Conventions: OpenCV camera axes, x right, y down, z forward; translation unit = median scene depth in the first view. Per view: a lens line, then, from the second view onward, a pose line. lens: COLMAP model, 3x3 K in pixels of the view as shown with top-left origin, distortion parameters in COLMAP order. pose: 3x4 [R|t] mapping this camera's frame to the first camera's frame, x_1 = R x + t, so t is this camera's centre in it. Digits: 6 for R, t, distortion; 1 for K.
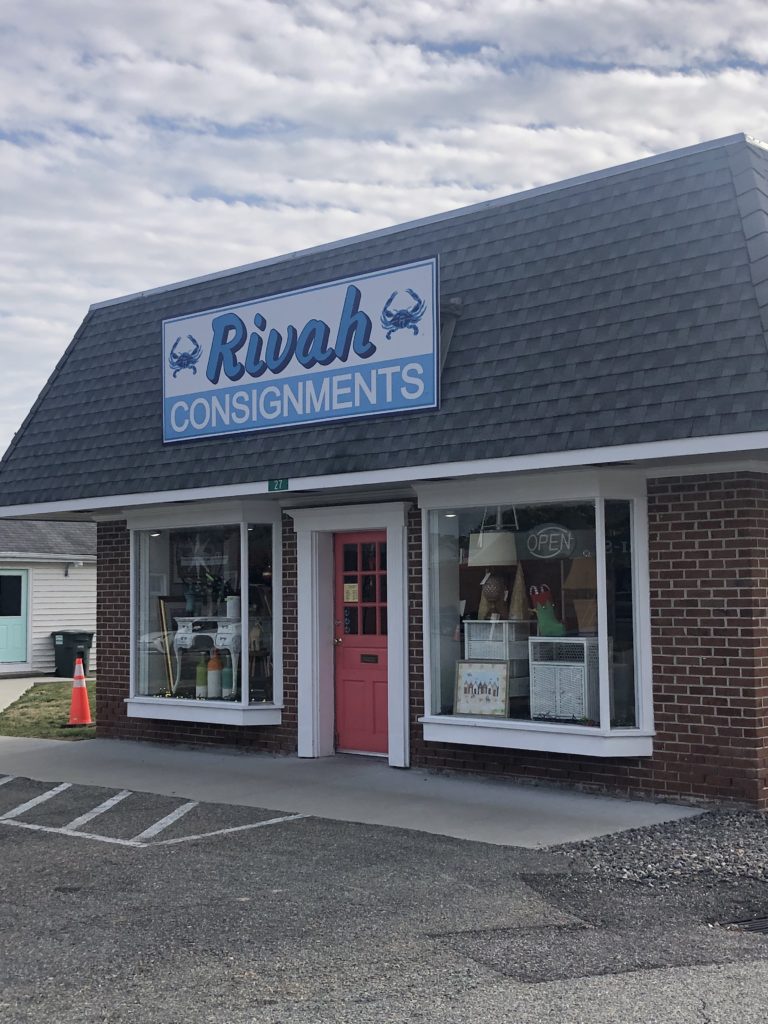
lens RADIAL K [[1402.8, 0, 386.0], [0, 1402.8, 511.2], [0, 0, 1]] dist [0.007255, 0.000000]
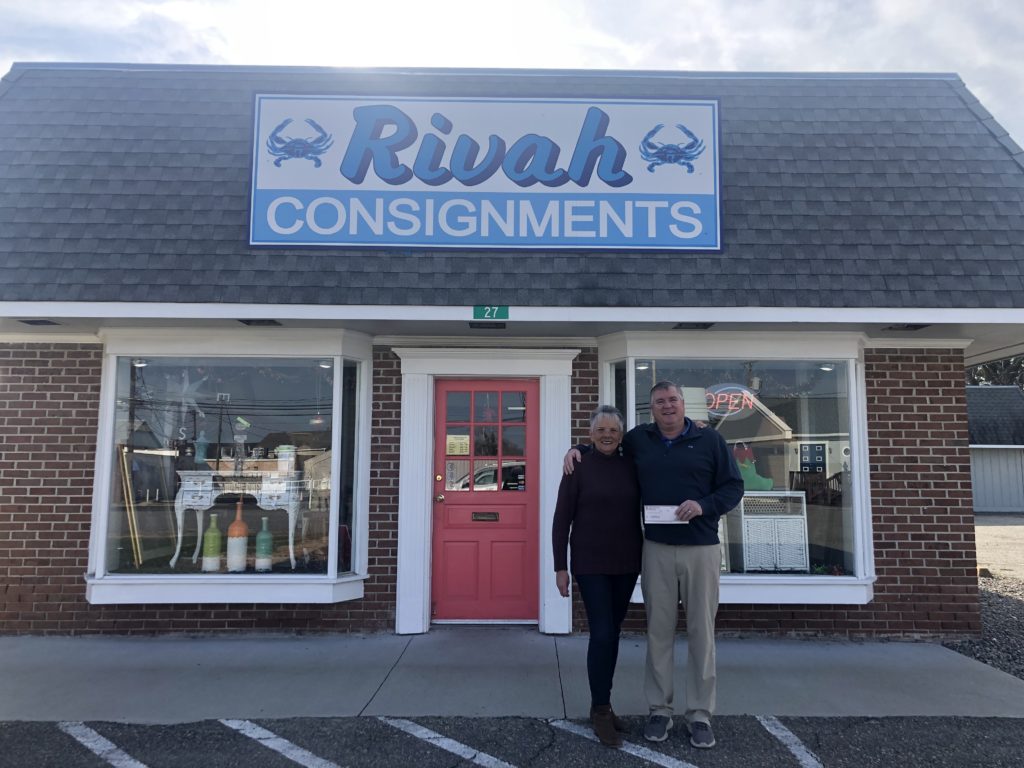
lens RADIAL K [[845.3, 0, 510.9], [0, 845.3, 385.5], [0, 0, 1]] dist [0.010071, -0.010103]
pose [[0.707553, 0.091395, 0.700726, -0.446053], [-0.054111, 0.995697, -0.075229, 0.067086], [-0.704586, 0.015311, 0.709454, 0.663420]]
